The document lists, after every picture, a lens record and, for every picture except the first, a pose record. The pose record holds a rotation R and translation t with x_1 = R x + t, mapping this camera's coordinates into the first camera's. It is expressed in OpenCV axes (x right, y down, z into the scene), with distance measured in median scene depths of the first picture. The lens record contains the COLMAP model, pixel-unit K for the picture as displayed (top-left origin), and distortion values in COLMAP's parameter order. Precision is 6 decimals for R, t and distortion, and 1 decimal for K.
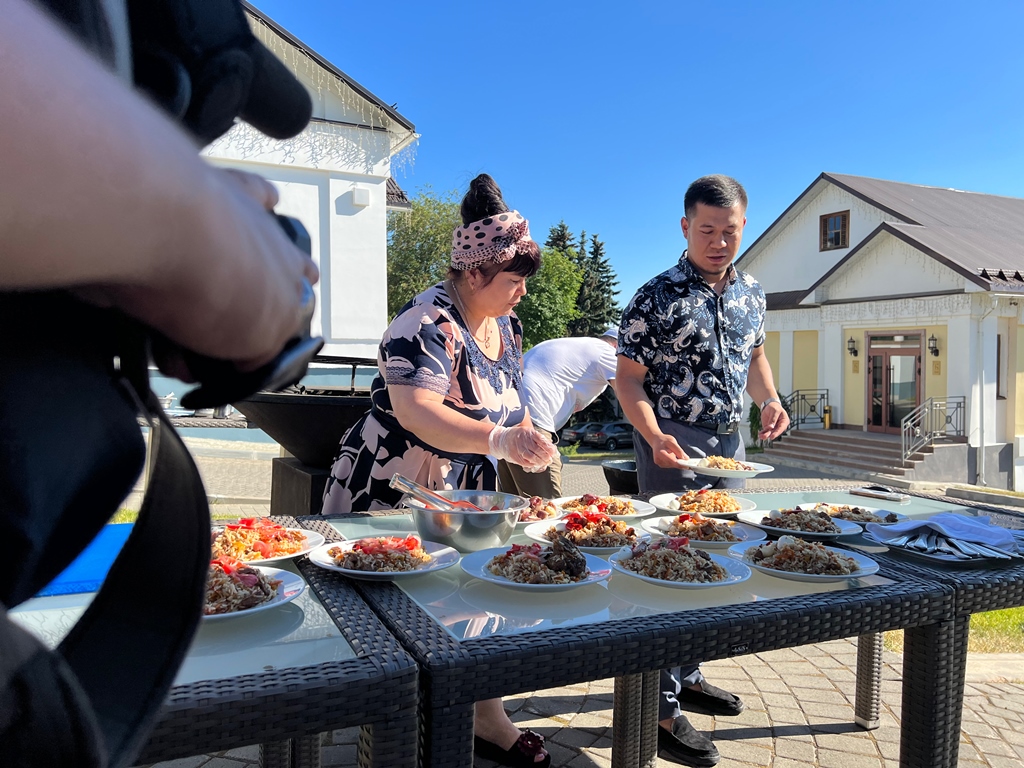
lens RADIAL K [[778.7, 0, 498.4], [0, 778.7, 361.7], [0, 0, 1]] dist [-0.001248, -0.005742]
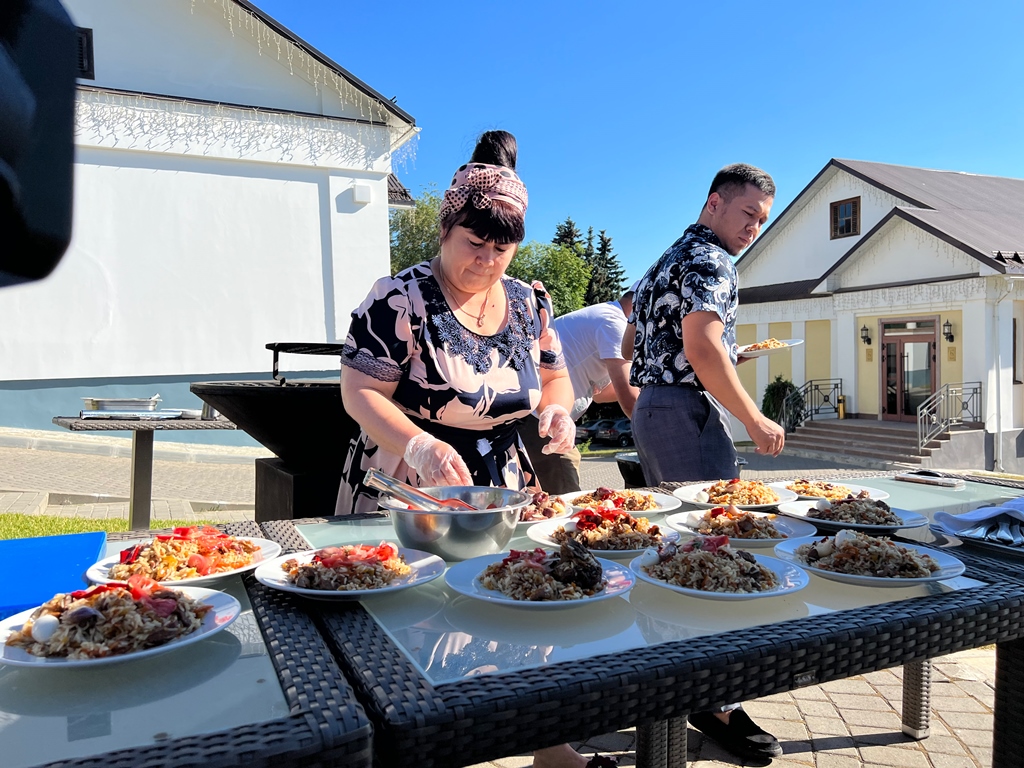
lens RADIAL K [[778.7, 0, 512.4], [0, 778.7, 382.6], [0, 0, 1]] dist [-0.001248, -0.005742]
pose [[0.999652, -0.026046, 0.004140, 0.010657], [0.025926, 0.999306, 0.026753, 0.019775], [-0.004834, -0.026636, 0.999633, 0.099254]]
